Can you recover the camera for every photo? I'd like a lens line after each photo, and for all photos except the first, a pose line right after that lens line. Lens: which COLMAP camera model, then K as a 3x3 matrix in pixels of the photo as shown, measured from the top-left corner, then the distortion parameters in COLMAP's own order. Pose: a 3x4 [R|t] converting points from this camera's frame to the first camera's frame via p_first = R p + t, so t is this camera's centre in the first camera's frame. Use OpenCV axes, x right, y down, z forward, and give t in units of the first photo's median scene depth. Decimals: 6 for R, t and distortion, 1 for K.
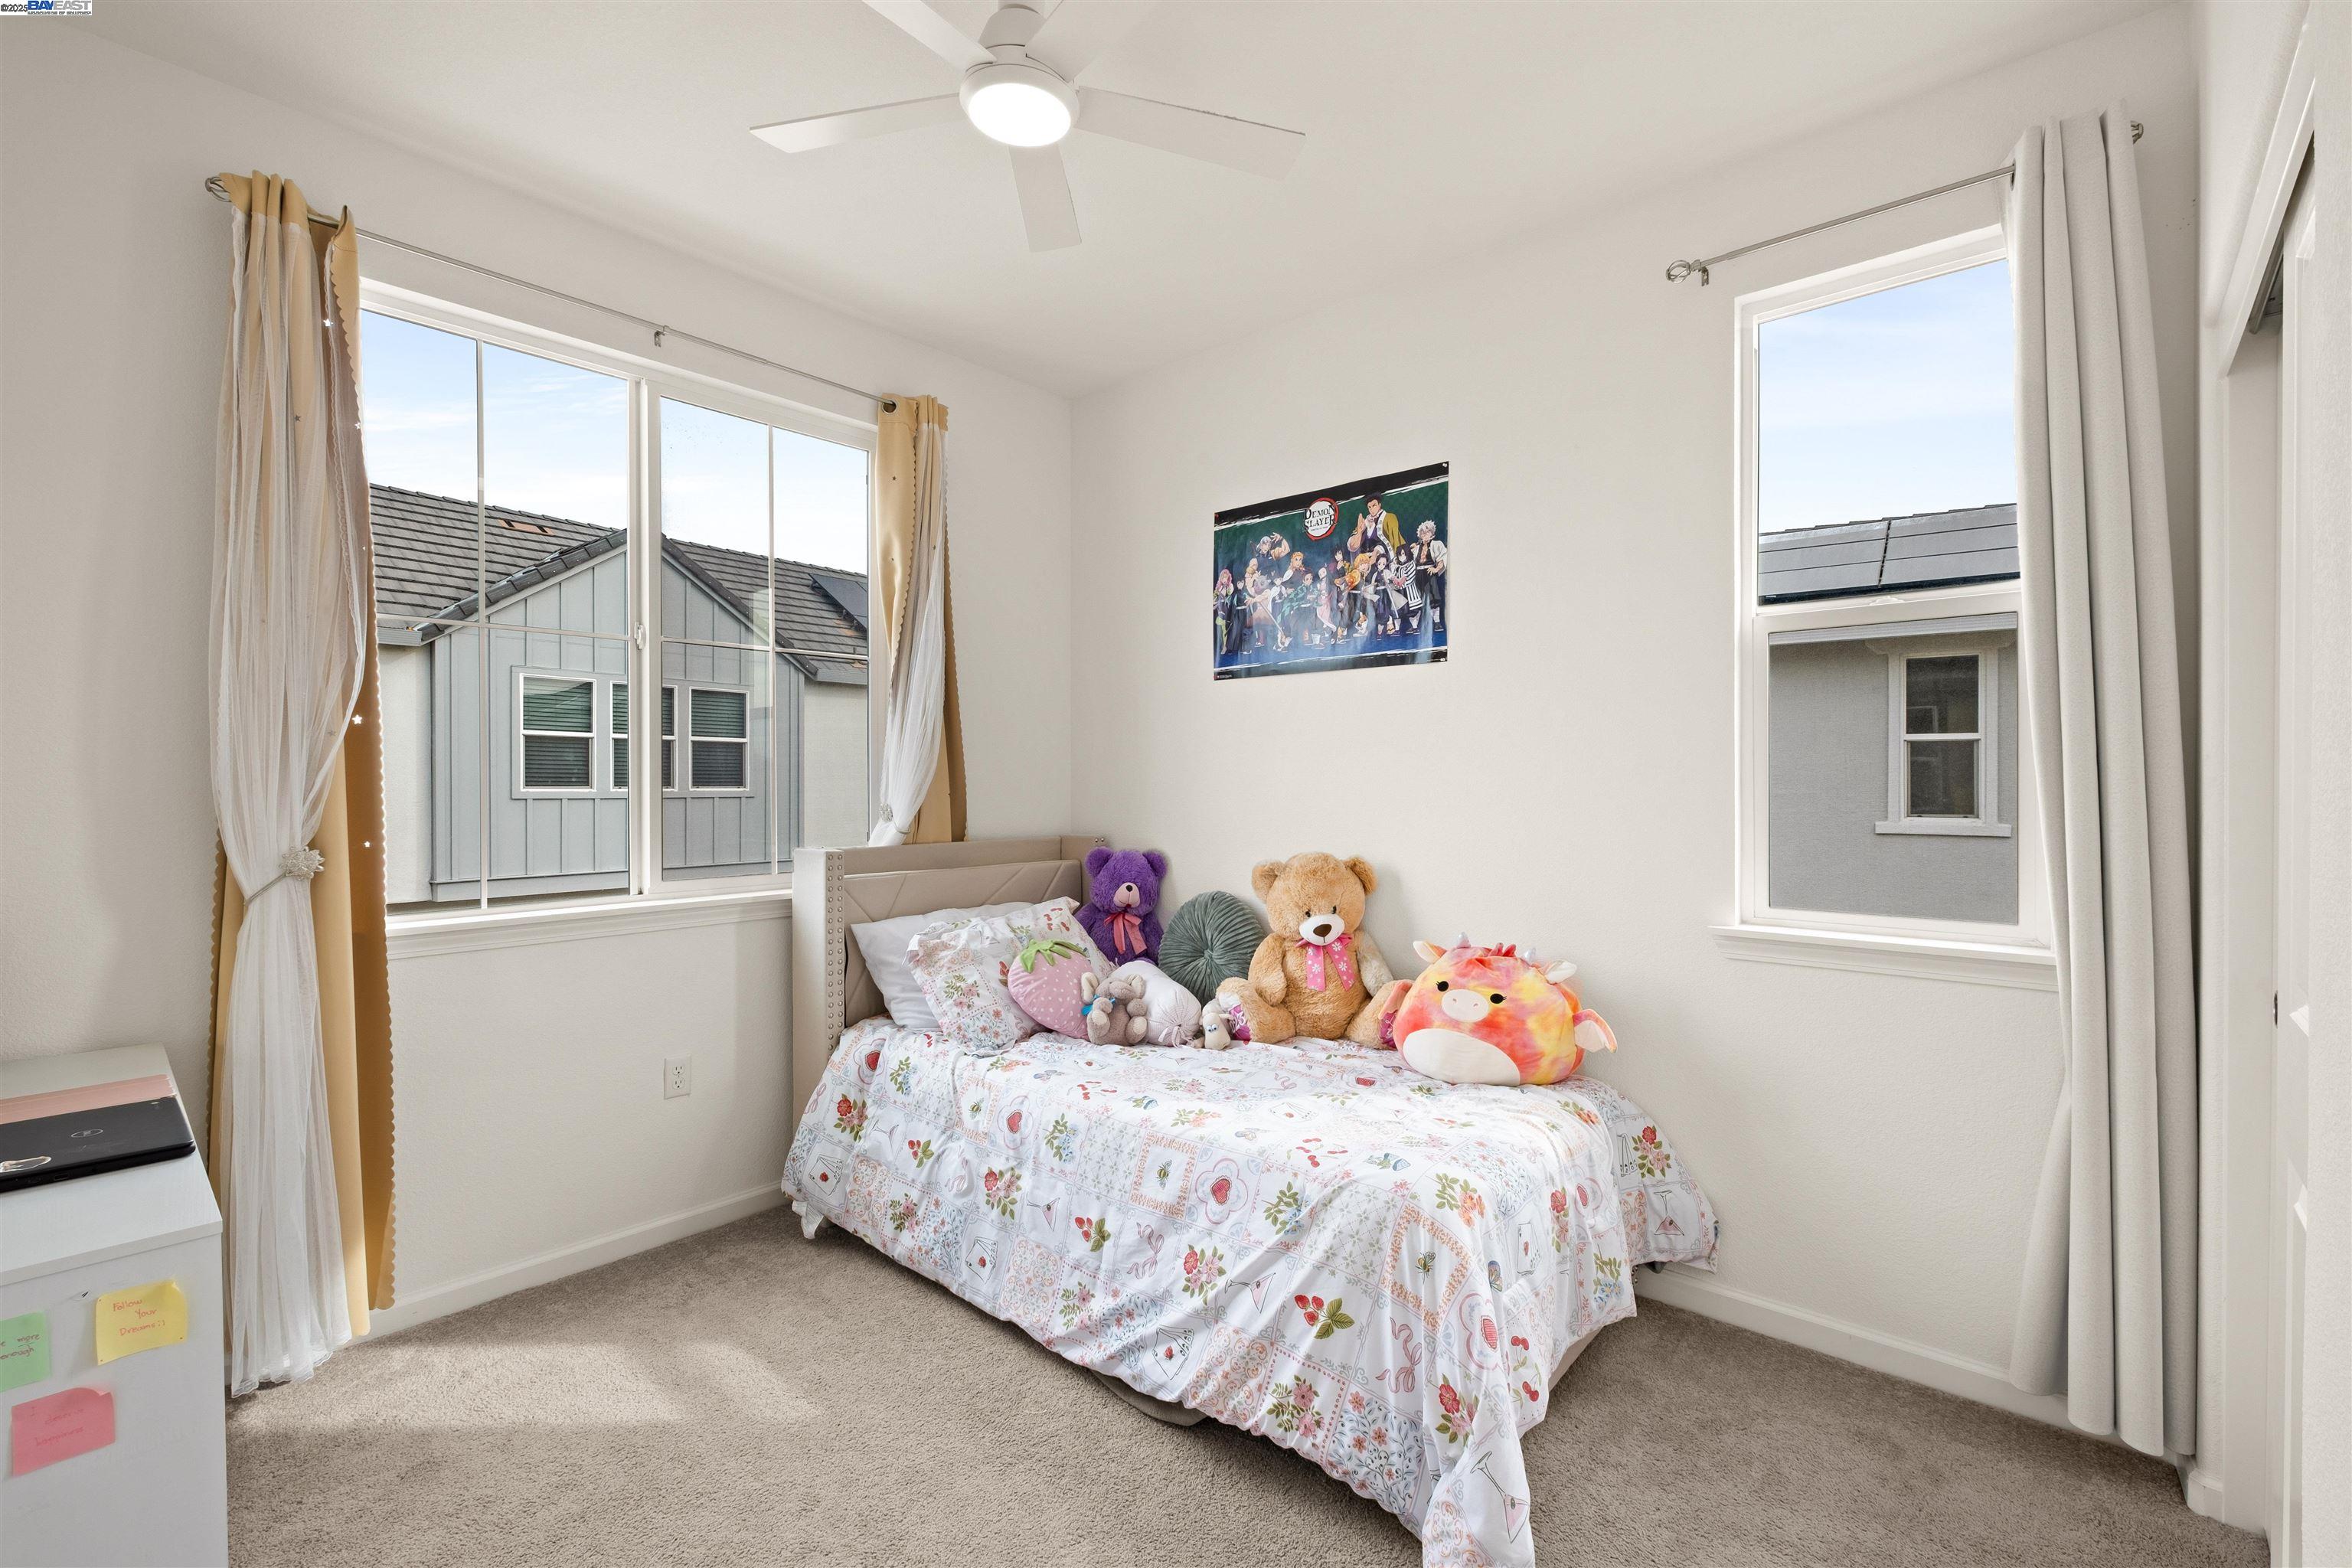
lens RADIAL K [[1027.0, 0, 1176.0], [0, 1027.0, 784.0], [0, 0, 1]] dist [-0.004868, -0.000729]
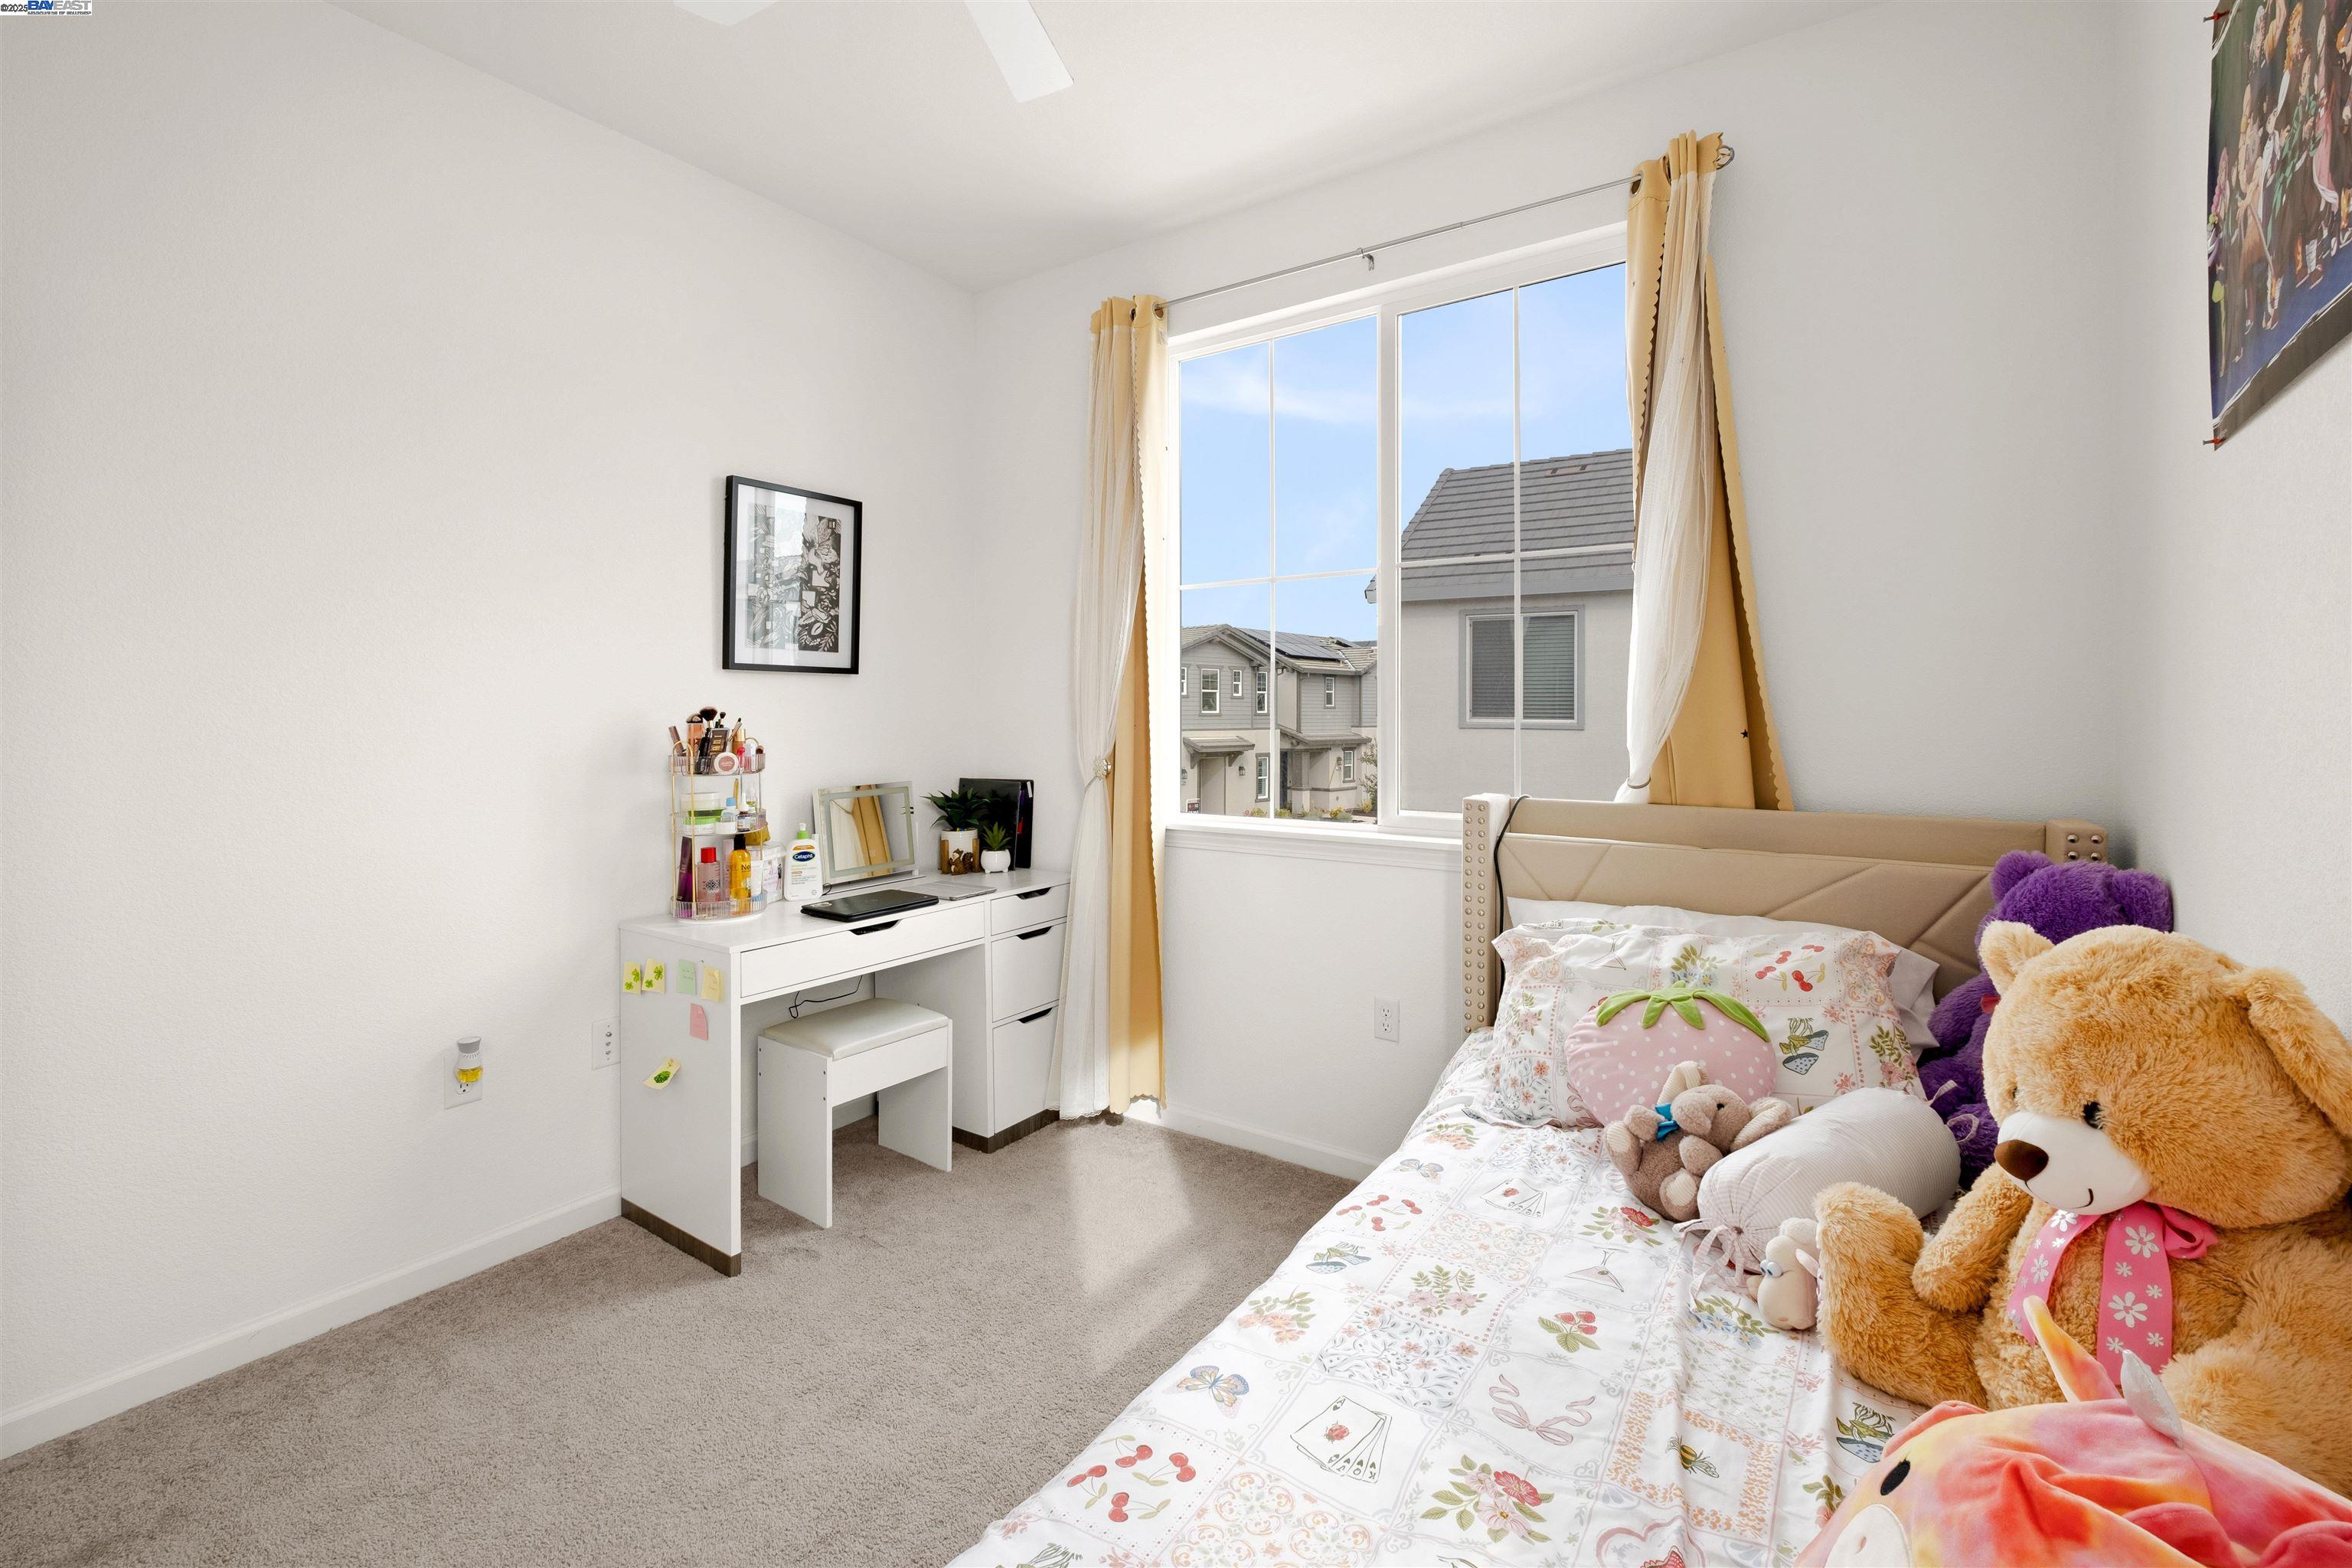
lens RADIAL K [[1025.0, 0, 1181.1], [0, 1025.0, 704.4], [0, 0, 1]] dist [0.022383, -0.000142]
pose [[0.128521, -0.005723, -0.991690, 0.411519], [-0.002125, 0.999979, -0.006047, -0.003946], [0.991705, 0.002885, 0.128506, 0.626367]]
